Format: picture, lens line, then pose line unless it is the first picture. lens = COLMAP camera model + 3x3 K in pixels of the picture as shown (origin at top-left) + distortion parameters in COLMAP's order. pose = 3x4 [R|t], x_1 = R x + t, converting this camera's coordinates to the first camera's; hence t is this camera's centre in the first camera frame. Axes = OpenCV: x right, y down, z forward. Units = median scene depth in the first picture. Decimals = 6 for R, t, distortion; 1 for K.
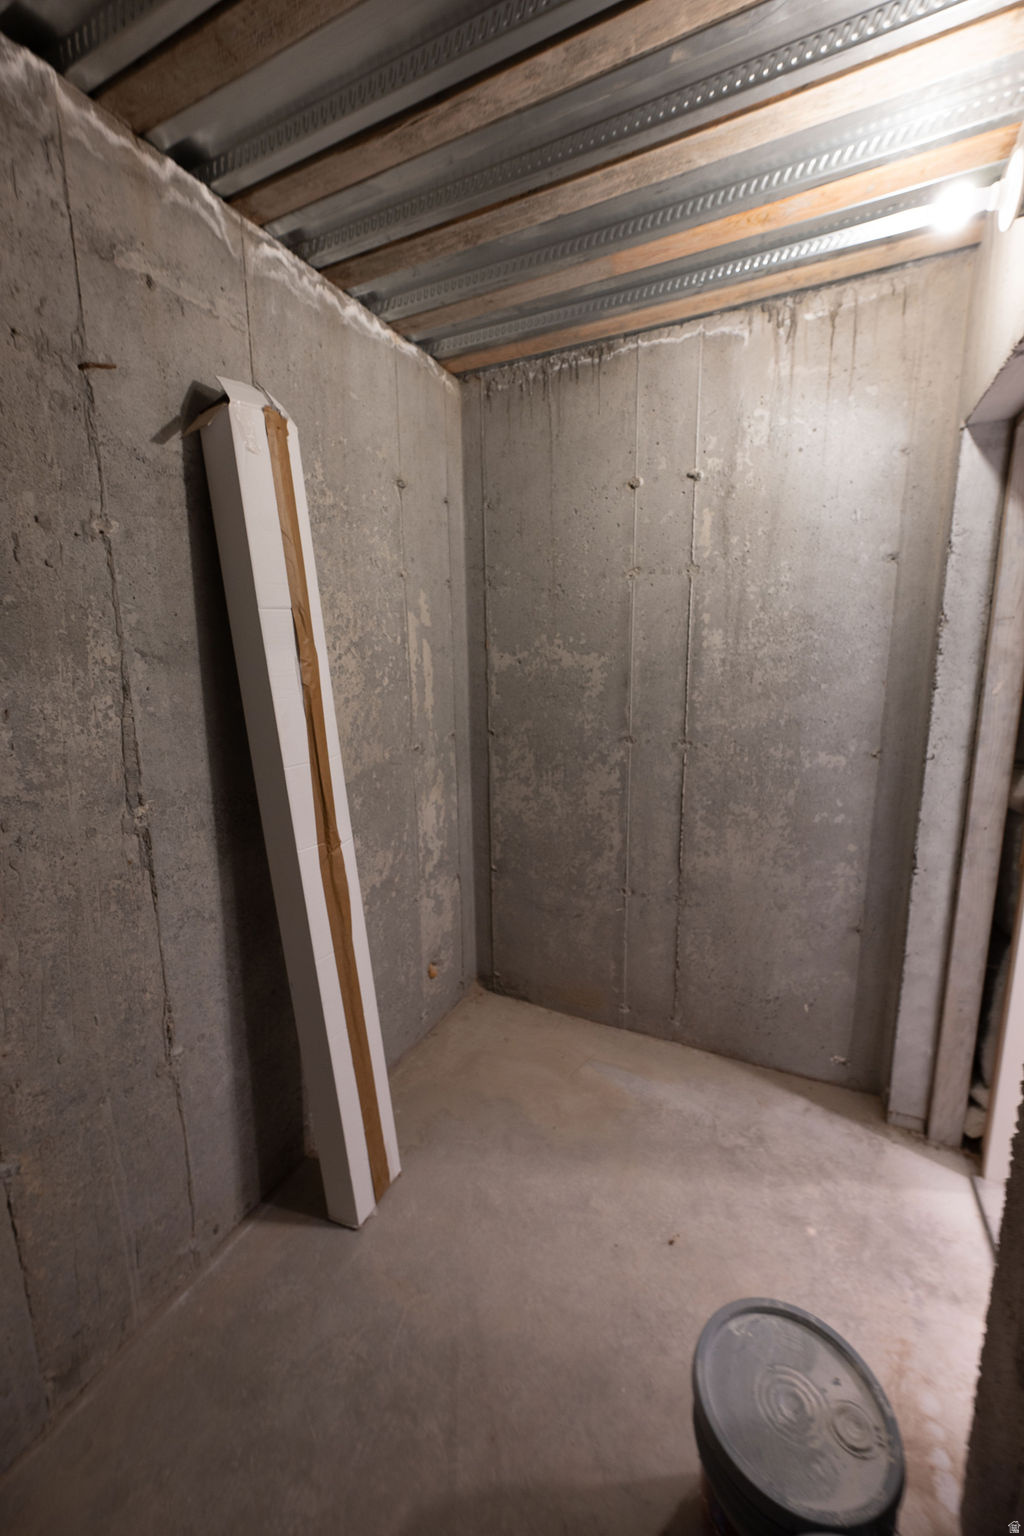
lens RADIAL K [[601.6, 0, 512.4], [0, 601.6, 761.3], [0, 0, 1]] dist [-0.000072, -0.000782]
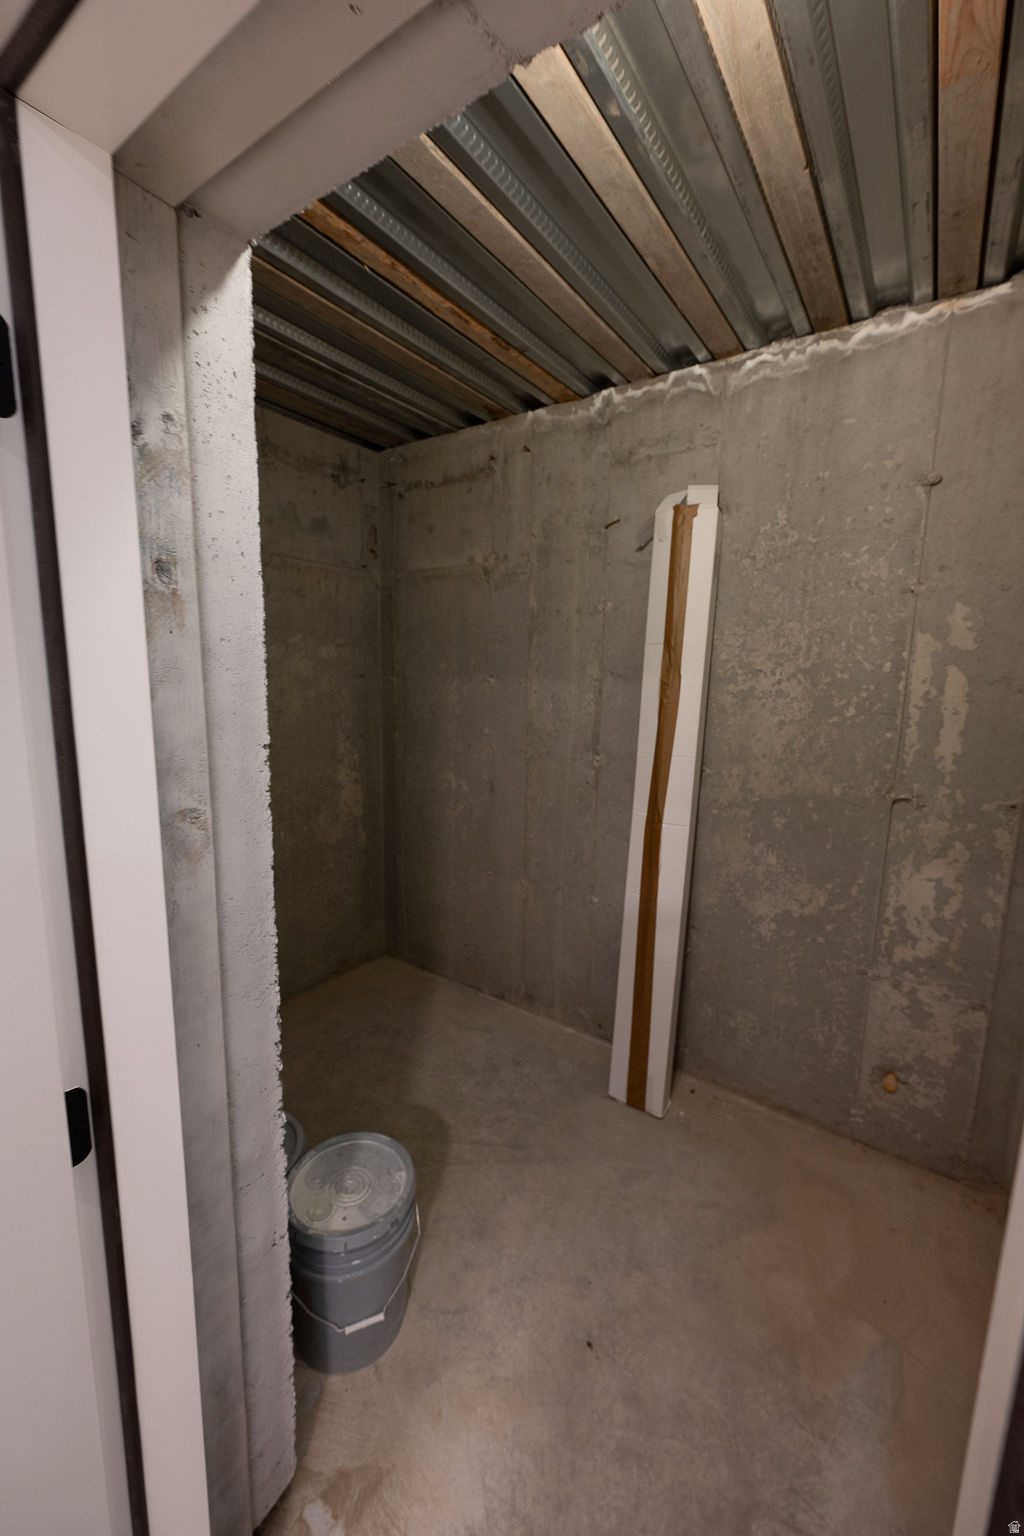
lens RADIAL K [[601.6, 0, 513.8], [0, 601.6, 769.2], [0, 0, 1]] dist [-0.000072, -0.000782]
pose [[-0.164499, 0.170293, -0.971566, 0.843226], [-0.200021, 0.958761, 0.201914, -0.141493], [0.965884, 0.227548, -0.123653, 0.684833]]
